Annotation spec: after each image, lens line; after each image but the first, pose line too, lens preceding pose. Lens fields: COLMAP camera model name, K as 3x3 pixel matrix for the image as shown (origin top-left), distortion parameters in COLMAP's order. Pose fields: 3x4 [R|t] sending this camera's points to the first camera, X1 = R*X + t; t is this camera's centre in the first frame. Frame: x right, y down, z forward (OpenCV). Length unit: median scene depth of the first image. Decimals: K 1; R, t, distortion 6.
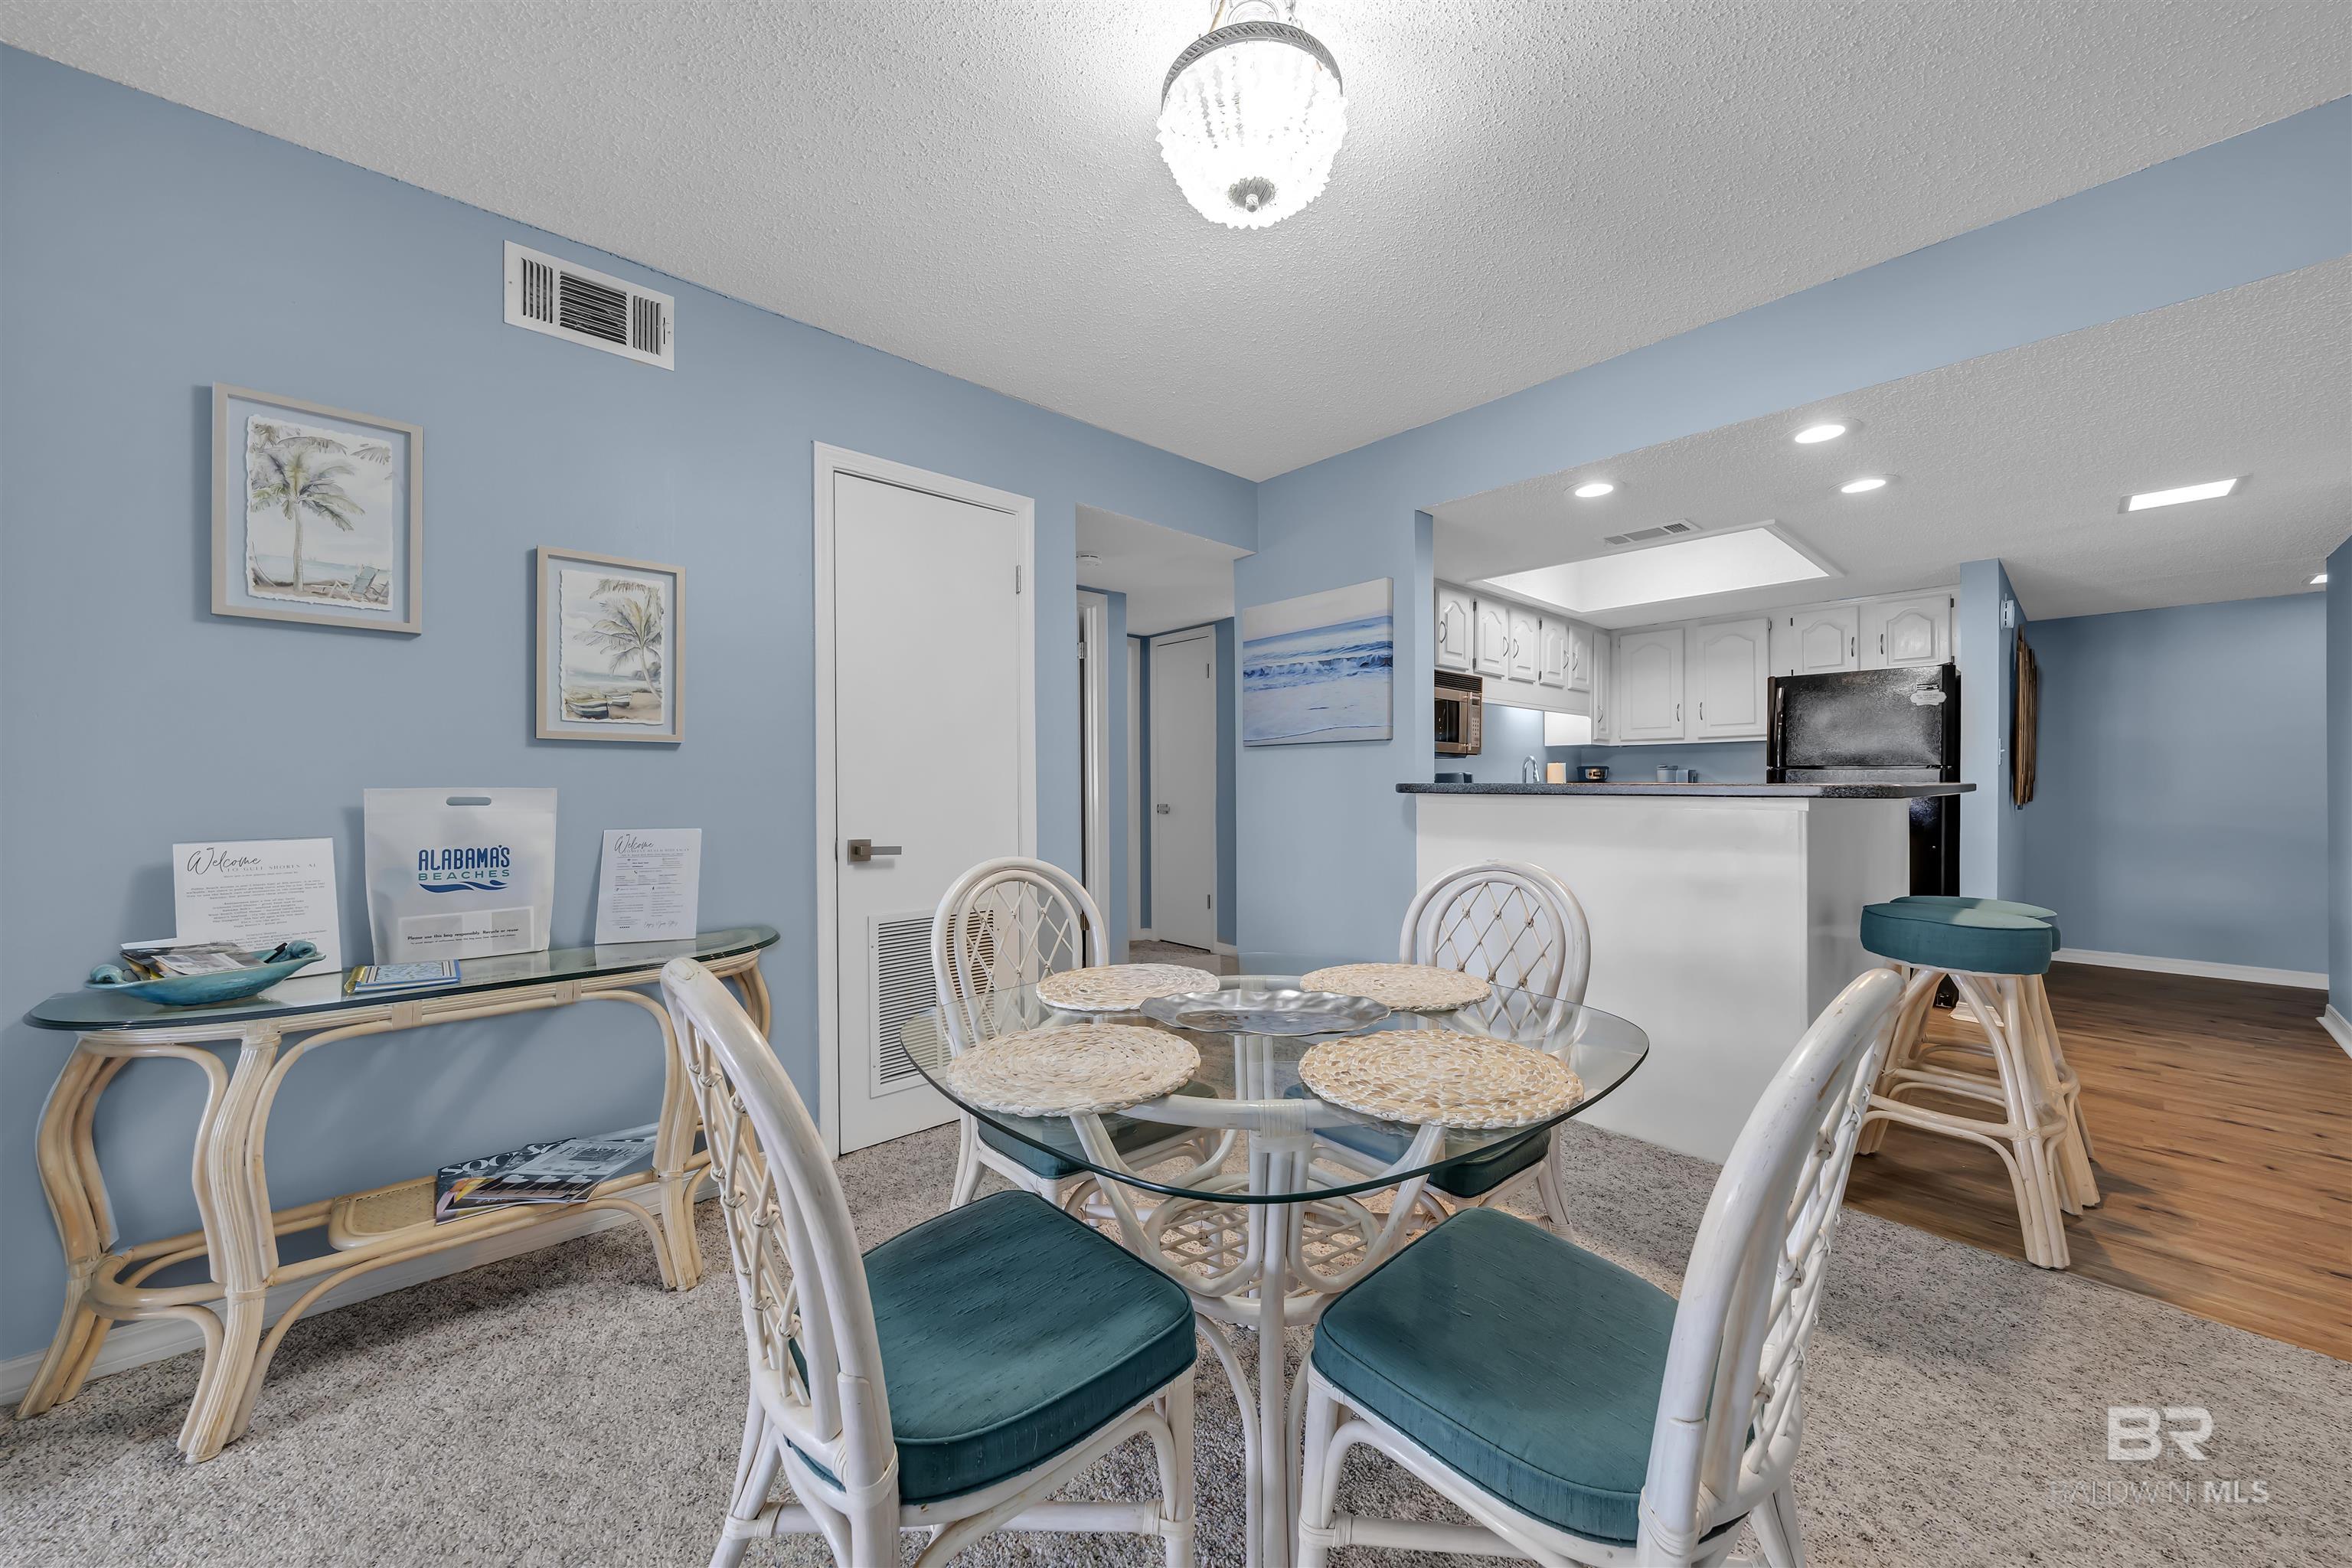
lens RADIAL K [[827.5, 0, 1176.0], [0, 827.5, 784.0], [0, 0, 1]] dist [-0.007262, -0.000254]
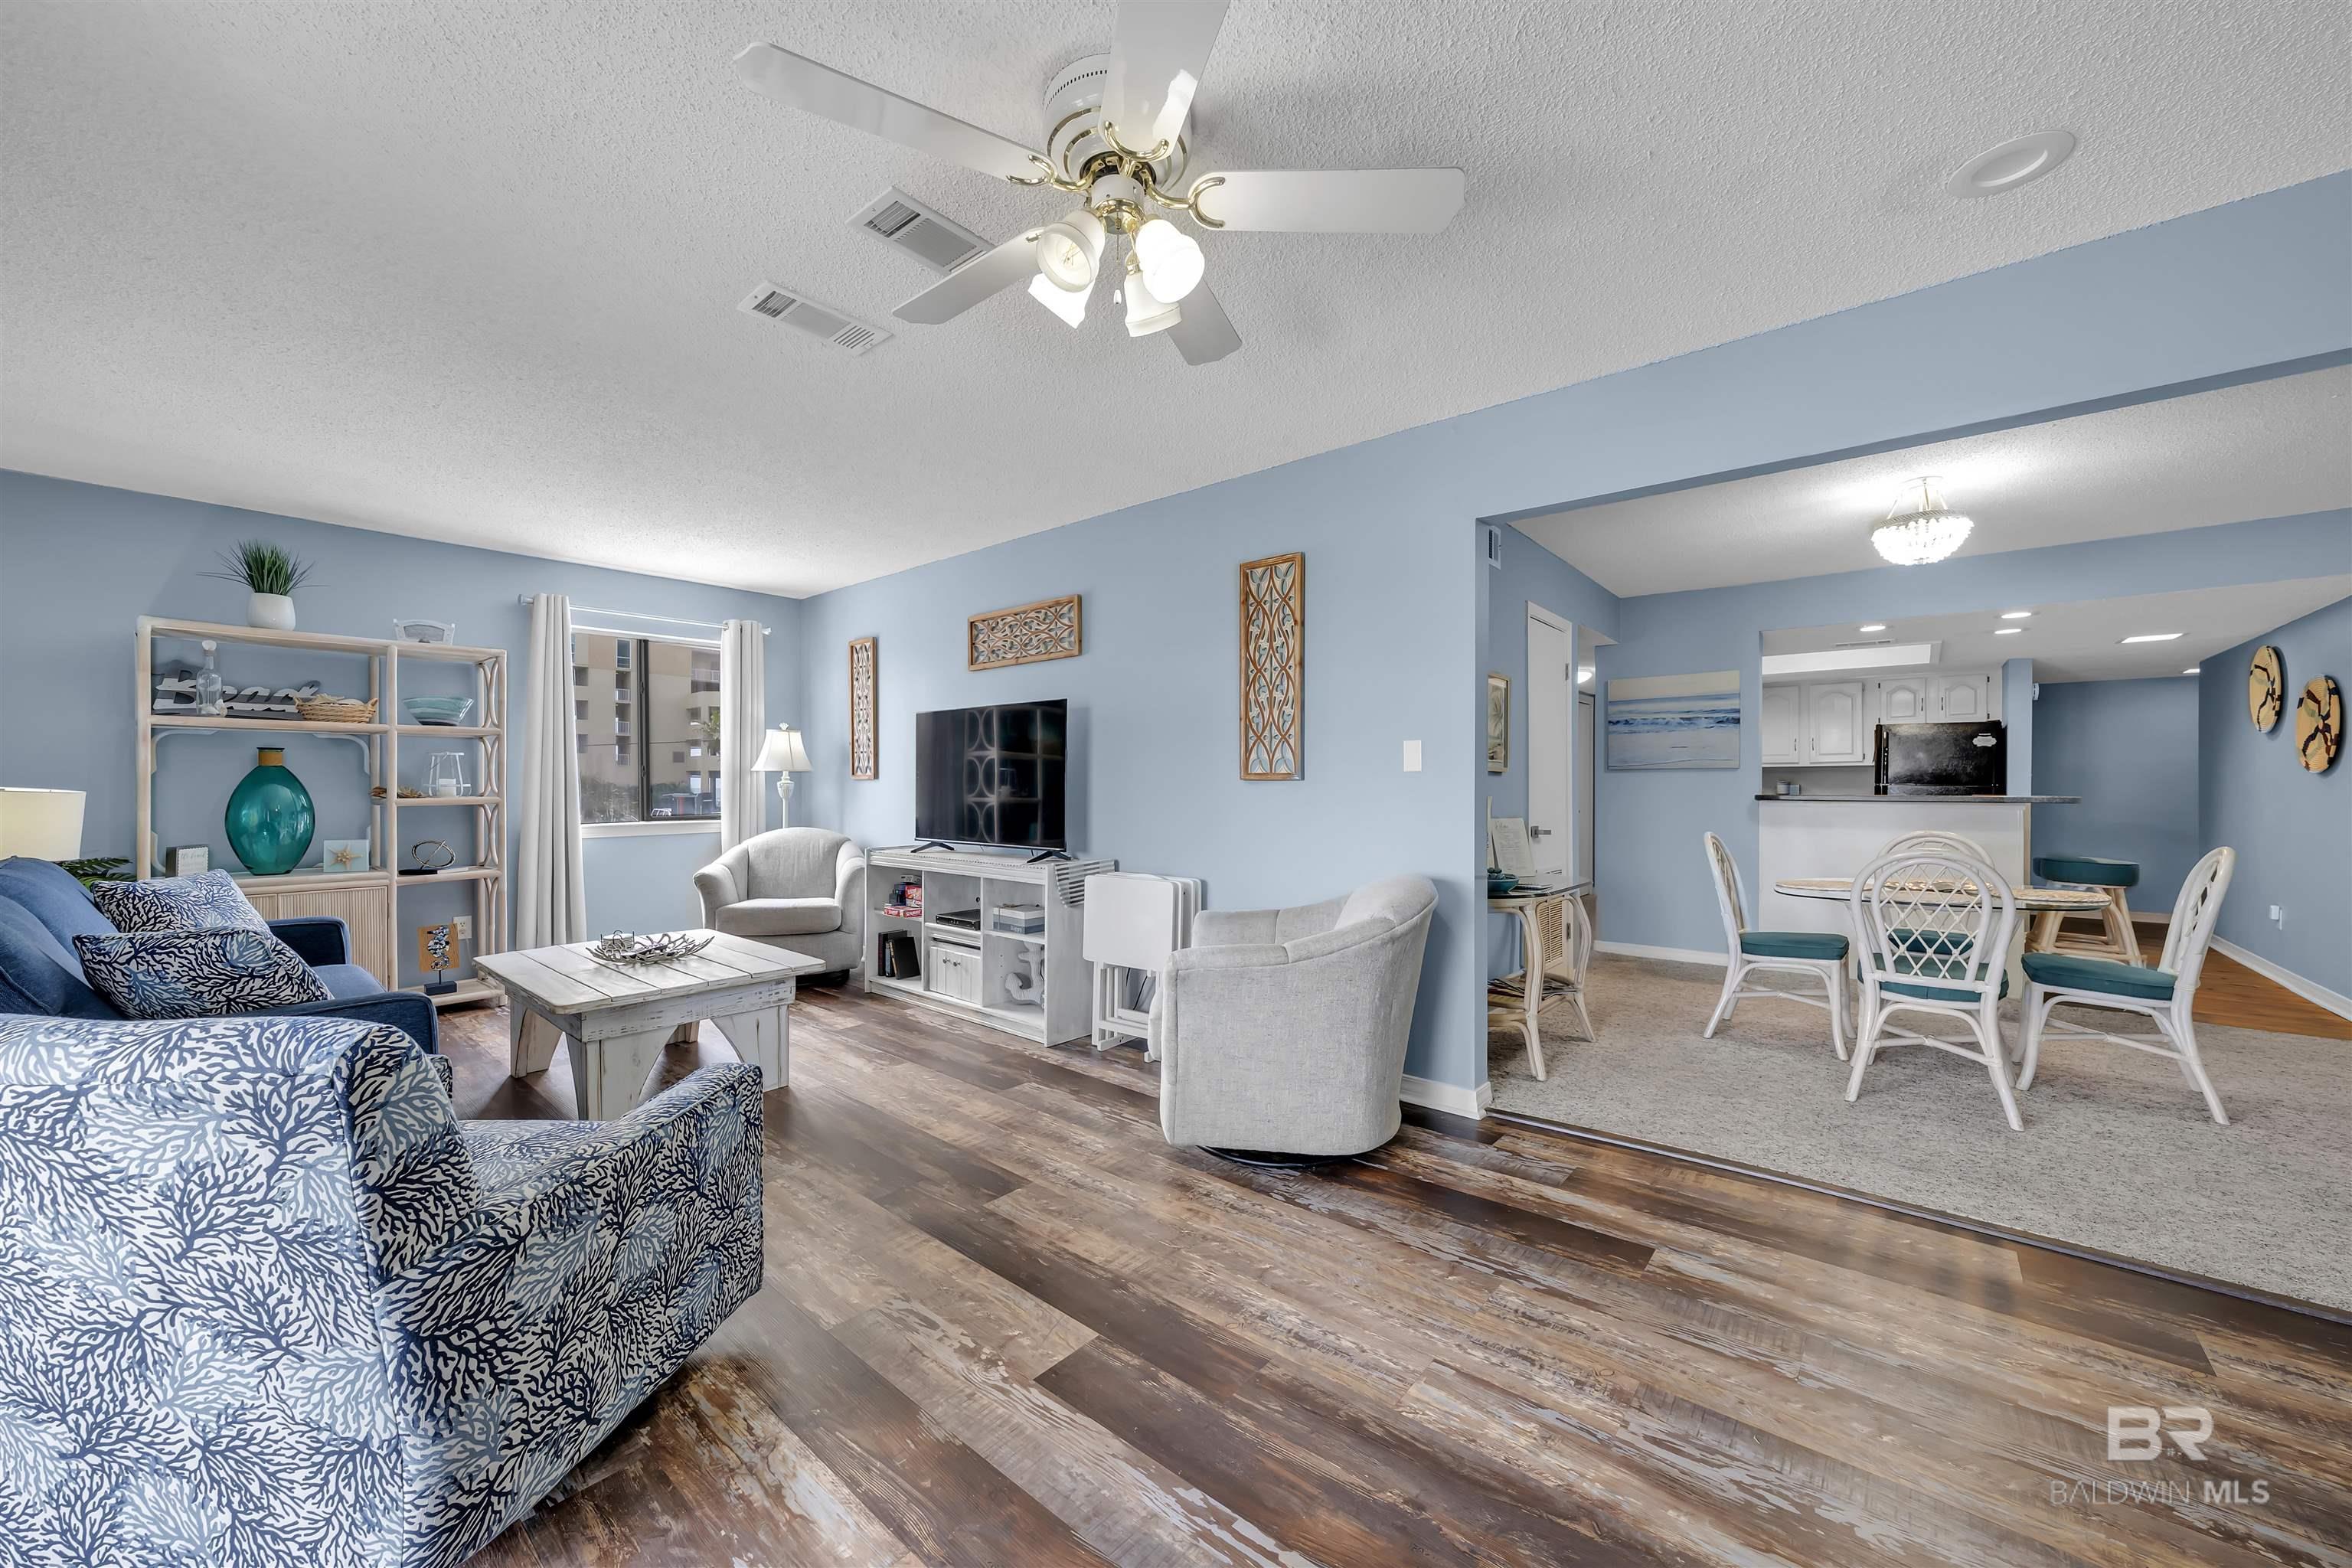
lens RADIAL K [[872.9, 0, 1181.8], [0, 872.9, 787.8], [0, 0, 1]] dist [-0.002348, -0.000176]
pose [[0.990069, 0.004213, 0.140520, -1.633890], [-0.003572, 0.999982, -0.004811, -0.002992], [-0.140538, 0.004262, 0.990066, -0.852452]]
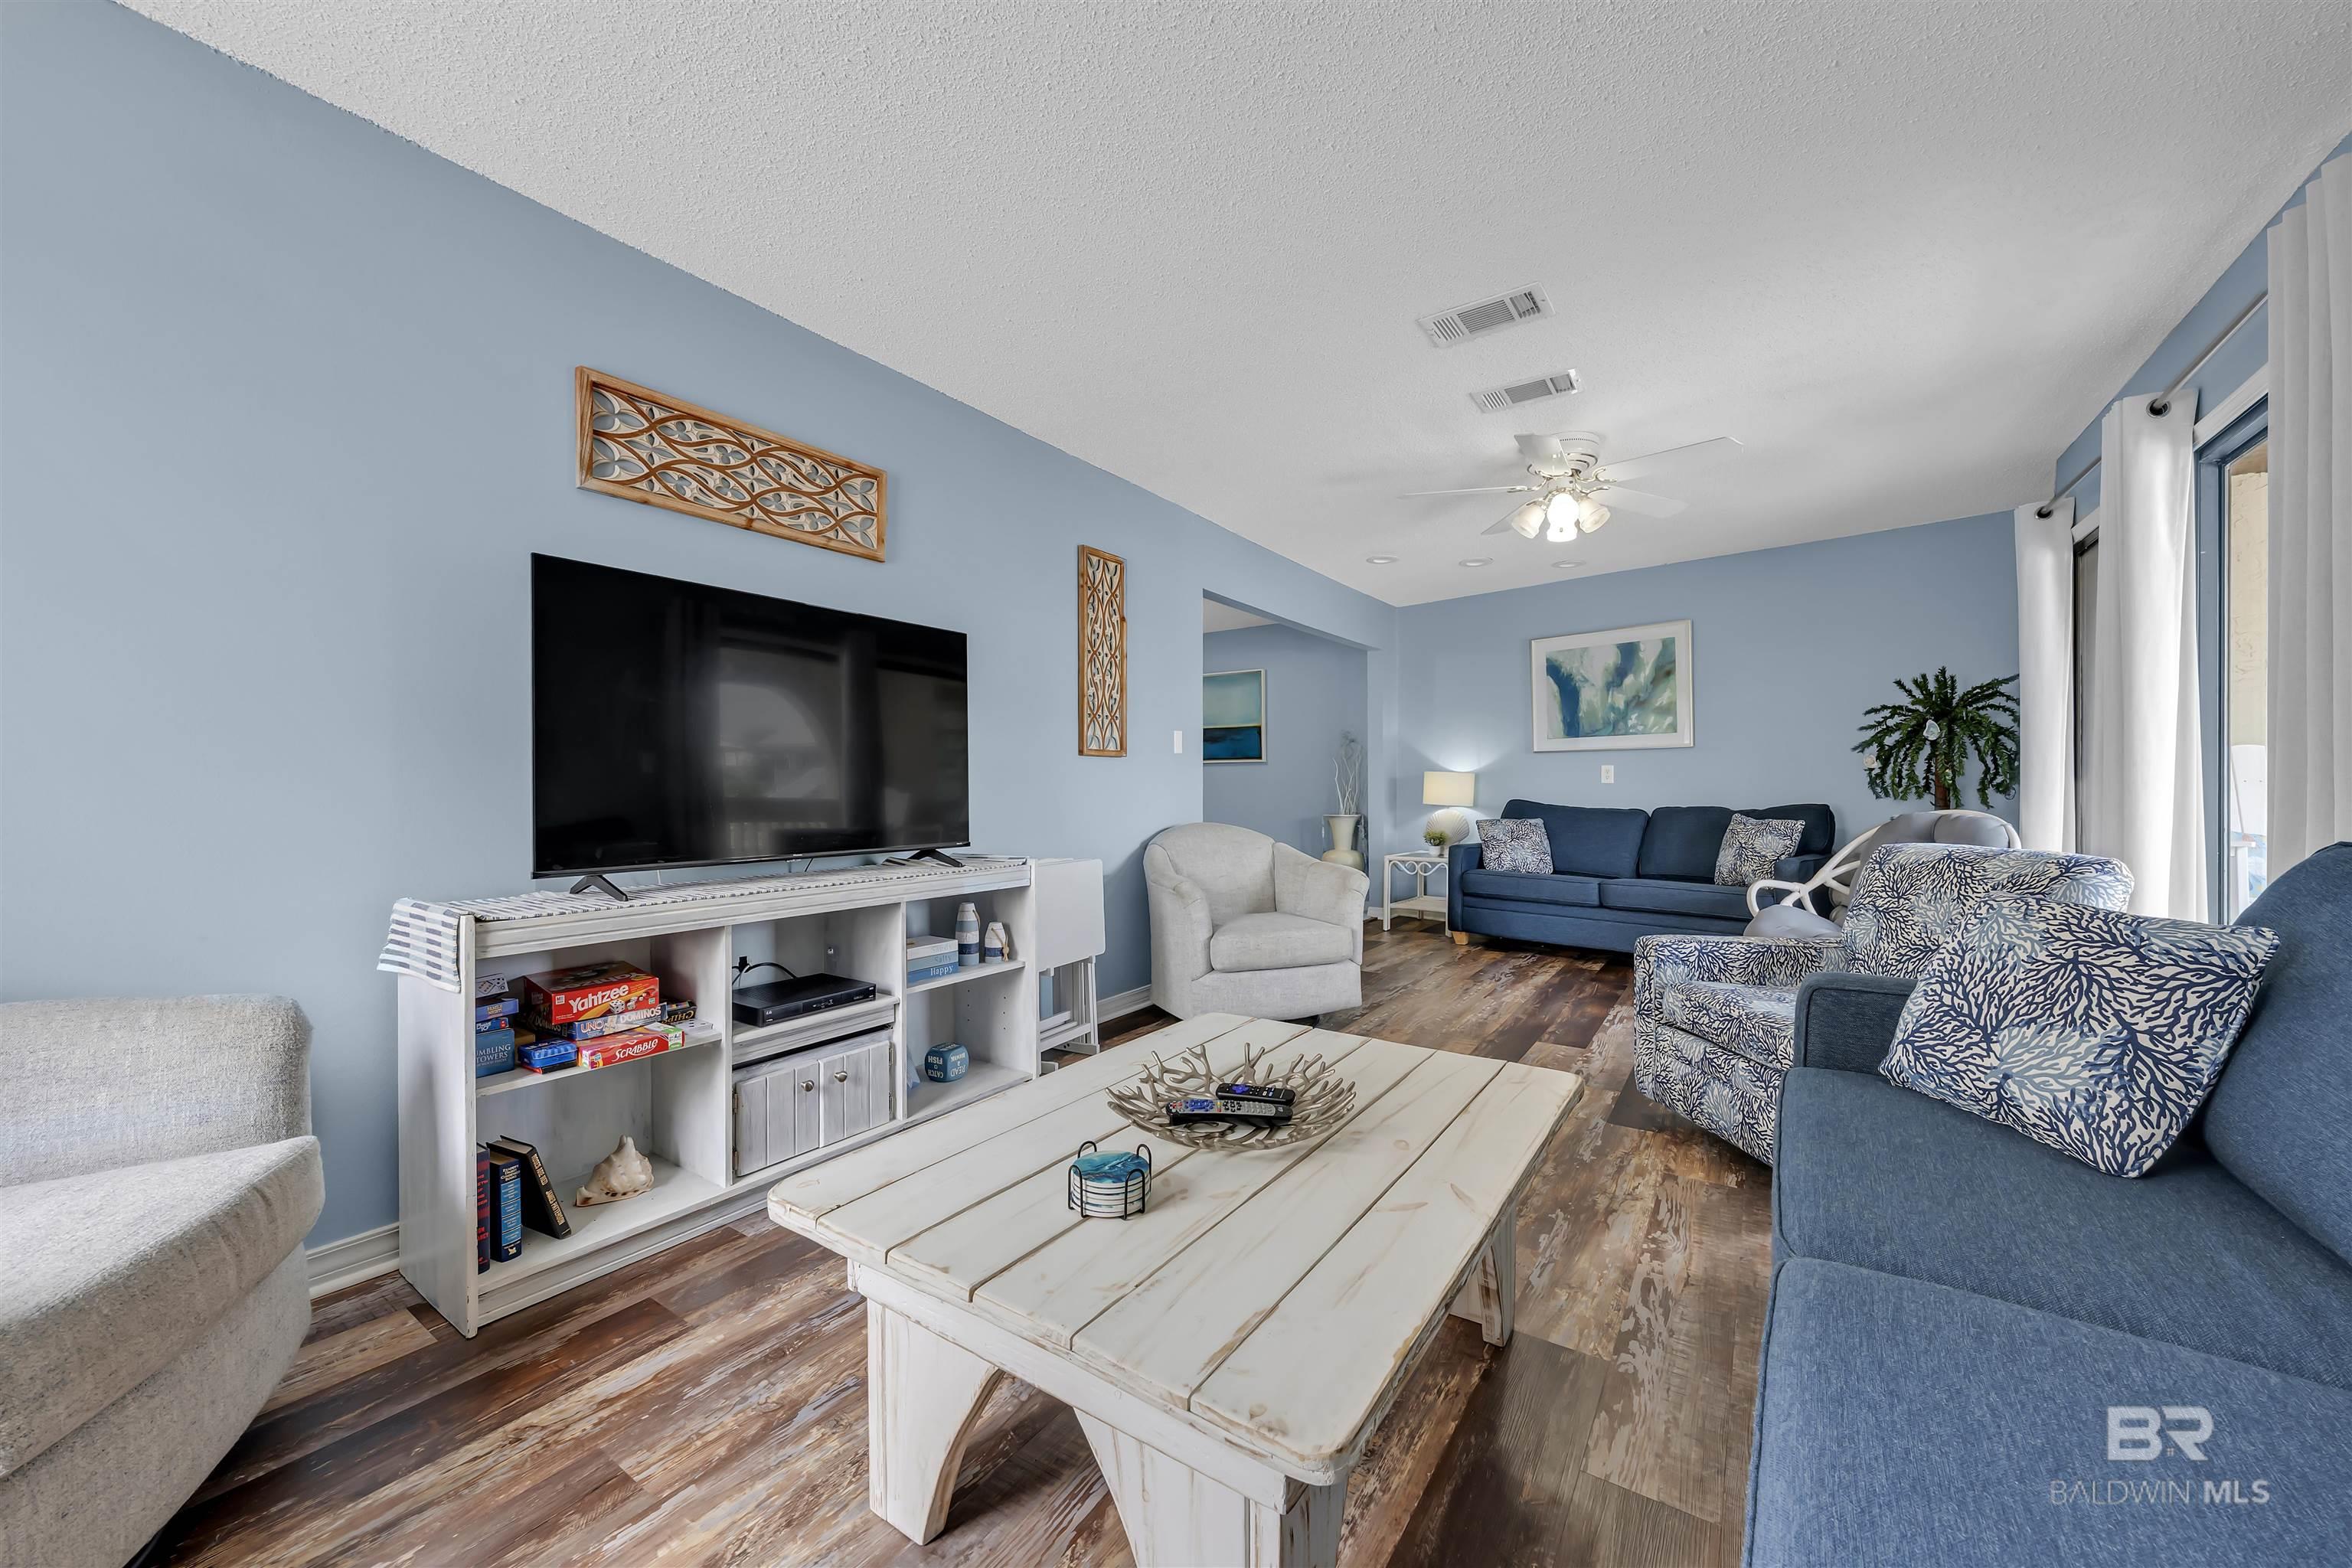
lens RADIAL K [[872.9, 0, 1181.8], [0, 872.9, 787.8], [0, 0, 1]] dist [-0.002348, -0.000176]
pose [[-0.248043, 0.004784, 0.968737, -3.084346], [0.012039, 0.999926, -0.001856, 0.047023], [-0.968674, 0.011202, -0.248082, 1.146117]]
